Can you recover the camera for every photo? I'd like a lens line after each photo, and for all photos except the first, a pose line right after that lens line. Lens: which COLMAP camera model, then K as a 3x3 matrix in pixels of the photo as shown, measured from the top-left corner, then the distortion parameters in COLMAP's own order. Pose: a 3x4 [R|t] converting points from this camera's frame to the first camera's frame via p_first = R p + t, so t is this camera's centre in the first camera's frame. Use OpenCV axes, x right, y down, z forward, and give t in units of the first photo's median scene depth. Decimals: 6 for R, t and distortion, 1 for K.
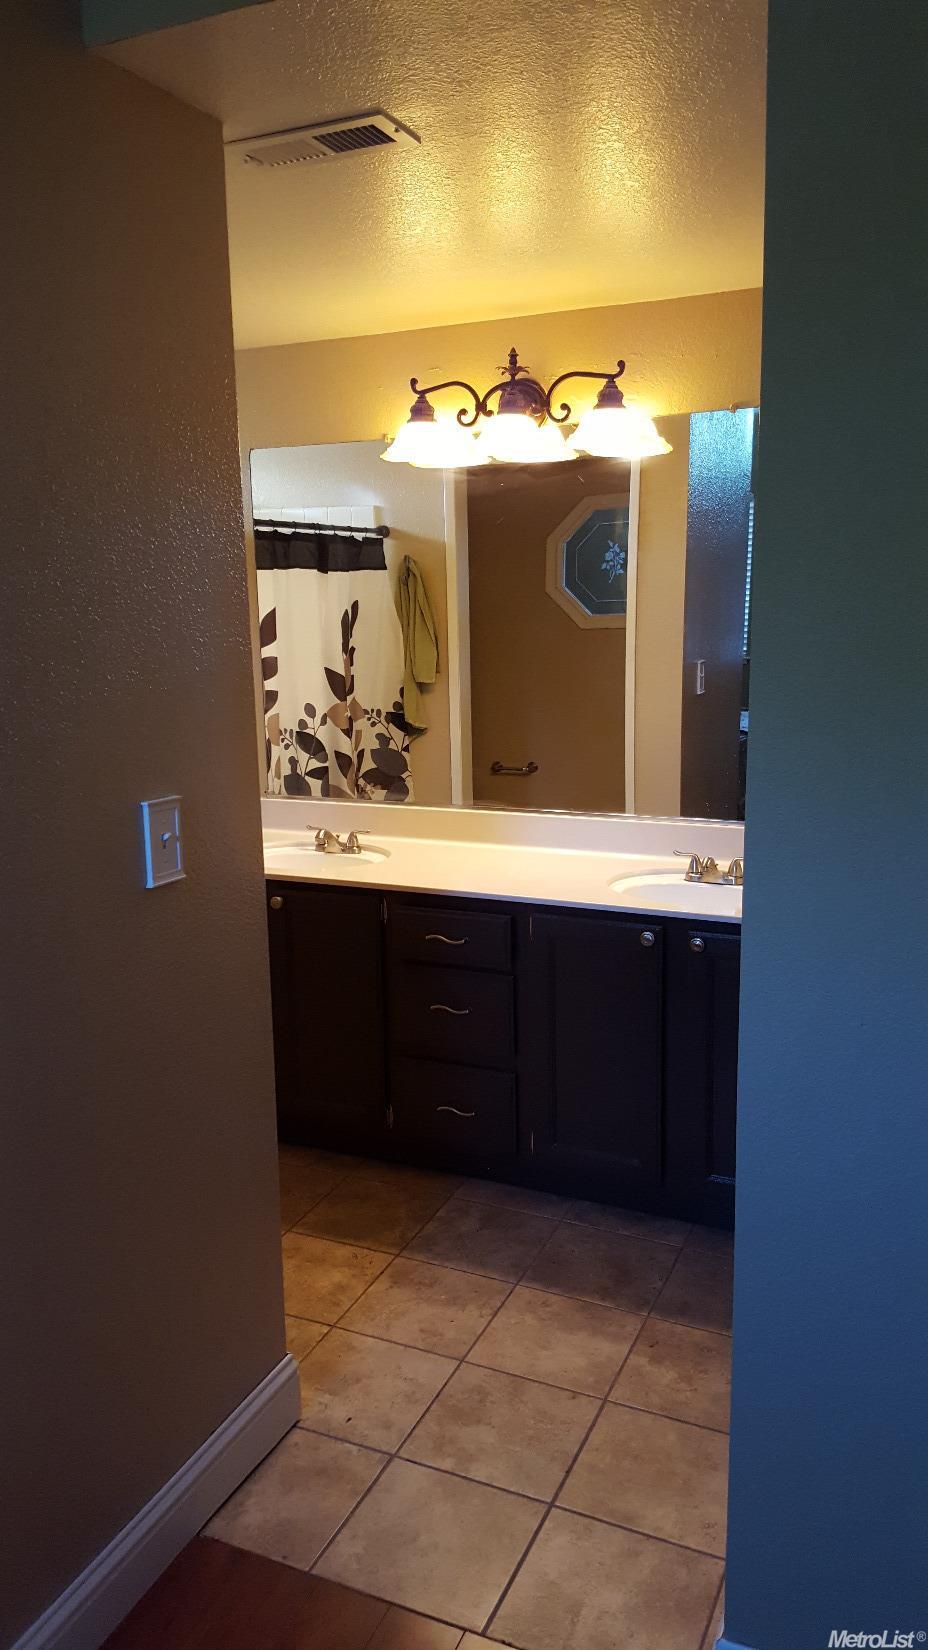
lens RADIAL K [[1216.4, 0, 453.9], [0, 1216.4, 808.1], [0, 0, 1]] dist [0.191430, -0.283750]
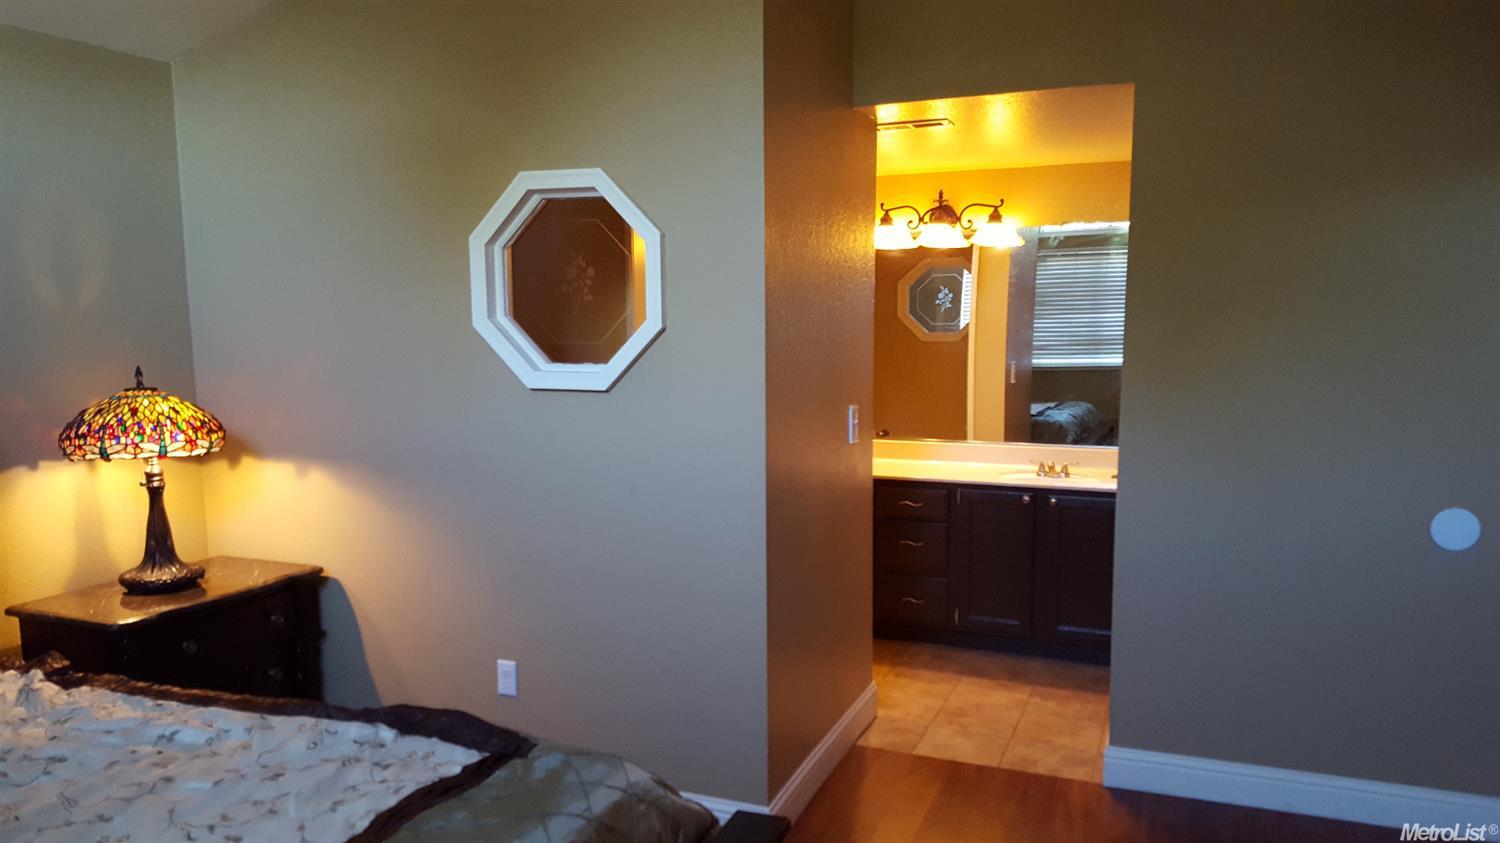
lens RADIAL K [[1105.8, 0, 747.5], [0, 1105.8, 428.8], [0, 0, 1]] dist [0.191430, -0.283750]
pose [[0.998869, 0.011519, 0.046121, -0.321796], [-0.008057, 0.997184, -0.074563, 0.117960], [-0.046850, 0.074107, 0.996149, -0.648801]]
